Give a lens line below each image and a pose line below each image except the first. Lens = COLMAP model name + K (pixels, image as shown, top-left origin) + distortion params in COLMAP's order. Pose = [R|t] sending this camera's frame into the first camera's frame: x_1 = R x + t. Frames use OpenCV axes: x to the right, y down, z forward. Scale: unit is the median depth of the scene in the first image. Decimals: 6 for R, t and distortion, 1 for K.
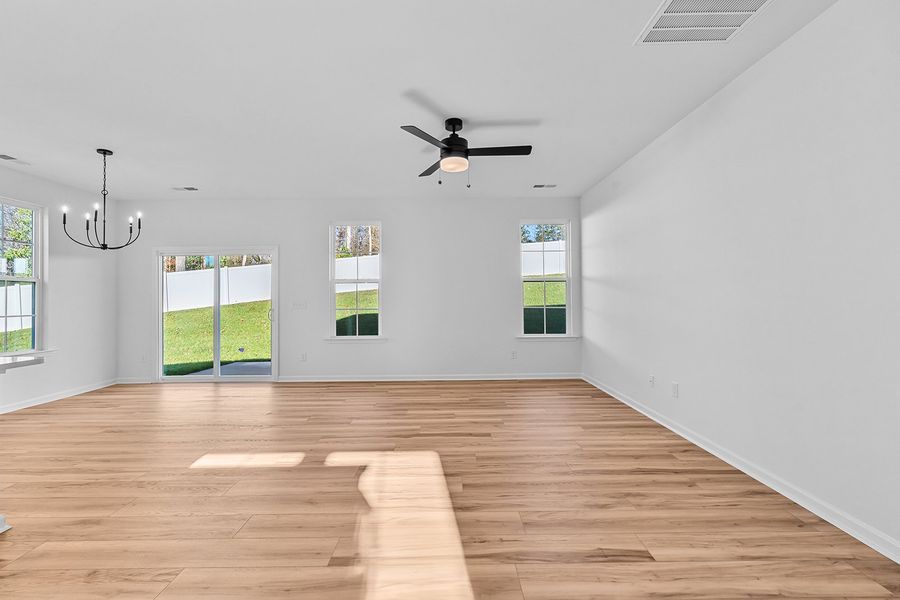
lens RADIAL K [[407.6, 0, 450.3], [0, 407.6, 294.4], [0, 0, 1]] dist [-0.002450, -0.000243]
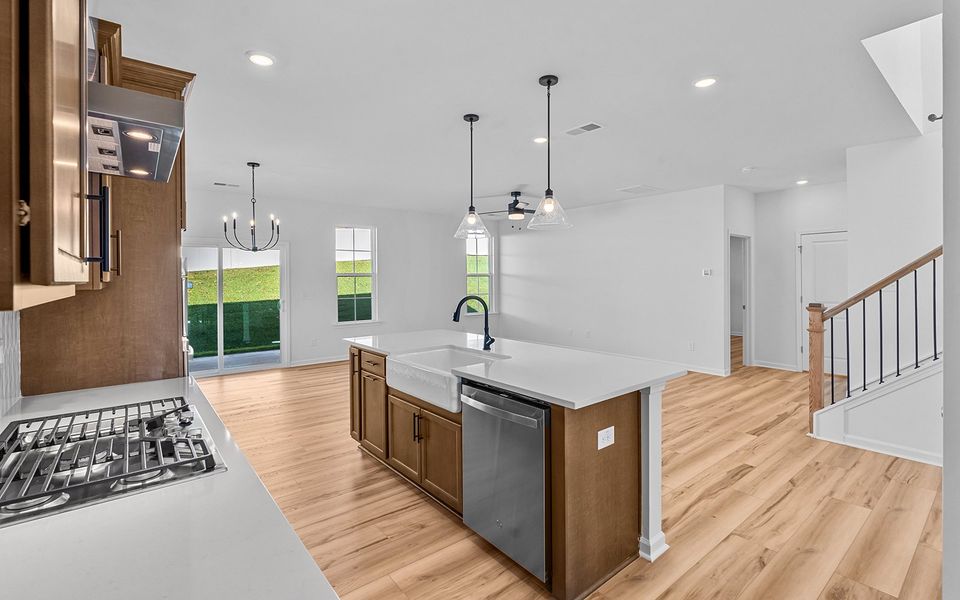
lens RADIAL K [[434.5, 0, 484.7], [0, 434.5, 279.1], [0, 0, 1]] dist [-0.001521, 0.000172]
pose [[0.773608, 0.003634, 0.633654, -1.015752], [-0.008453, 0.999954, 0.004585, -0.039268], [-0.633608, -0.008903, 0.773603, -0.309600]]
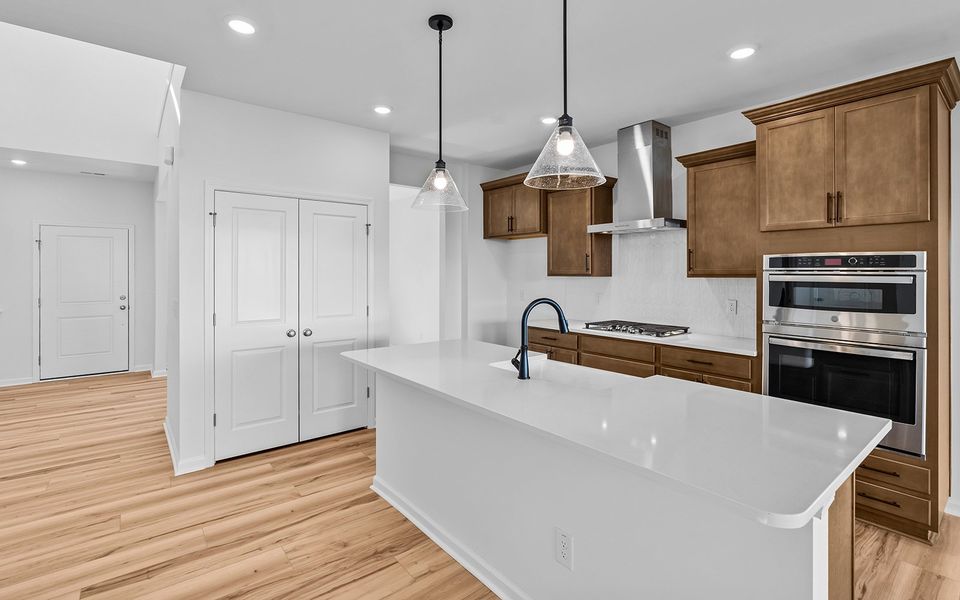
lens RADIAL K [[439.4, 0, 481.7], [0, 439.4, 276.7], [0, 0, 1]] dist [-0.002789, -0.000111]
pose [[-0.780026, 0.015652, -0.625551, -0.250099], [0.014498, 0.999871, 0.006939, -0.038978], [0.625579, -0.003657, -0.780152, 0.558295]]
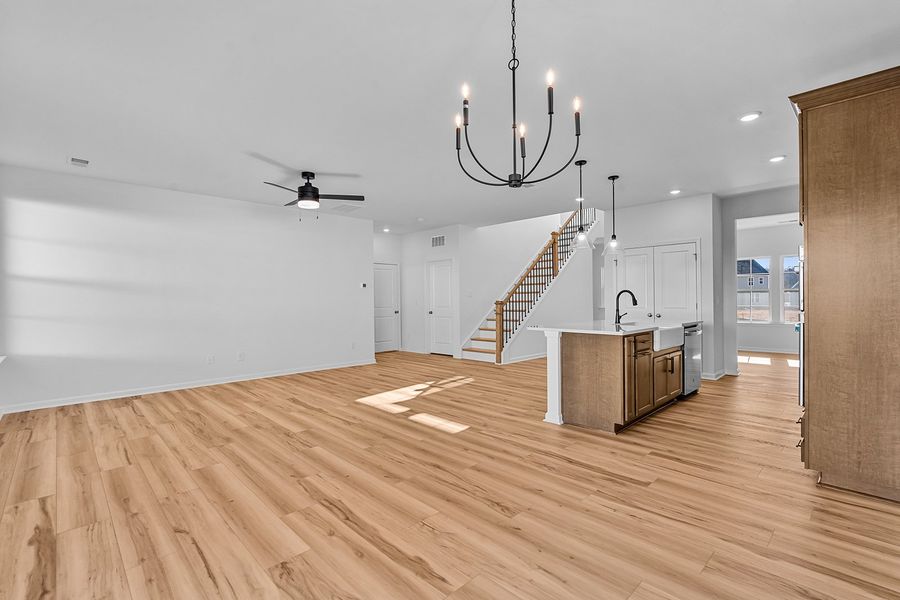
lens RADIAL K [[409.4, 0, 455.1], [0, 409.4, 300.3], [0, 0, 1]] dist [-0.010365, -0.000015]
pose [[-0.701863, 0.017039, 0.712108, -1.034760], [0.008684, 0.999844, -0.015364, 0.027366], [-0.712259, -0.004599, -0.701902, 1.256961]]
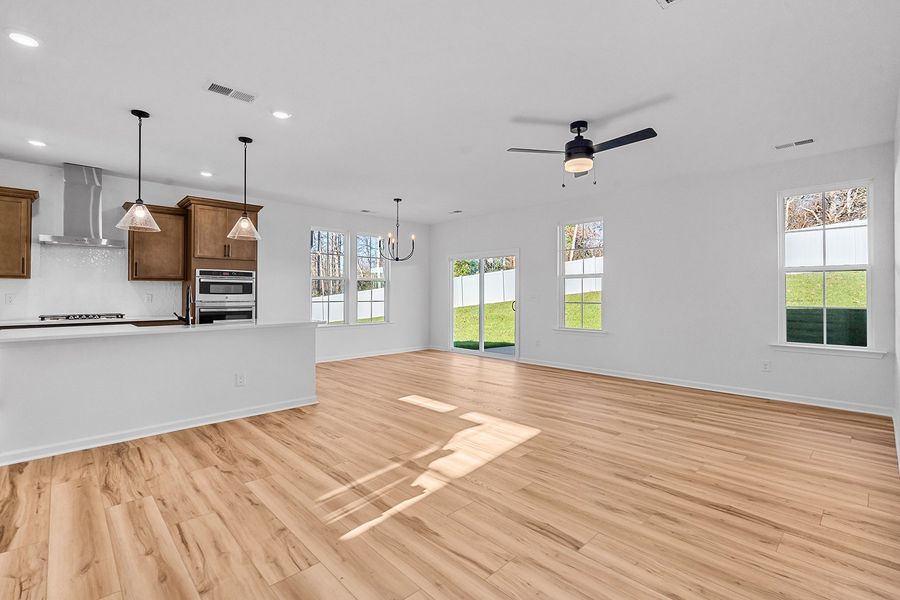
lens RADIAL K [[415.5, 0, 444.0], [0, 415.5, 286.4], [0, 0, 1]] dist [0.001115, 0.000089]
pose [[0.681494, -0.003081, -0.731817, 0.429752], [0.000974, 0.999994, -0.003302, -0.003615], [0.731823, 0.001538, 0.681493, 0.016029]]
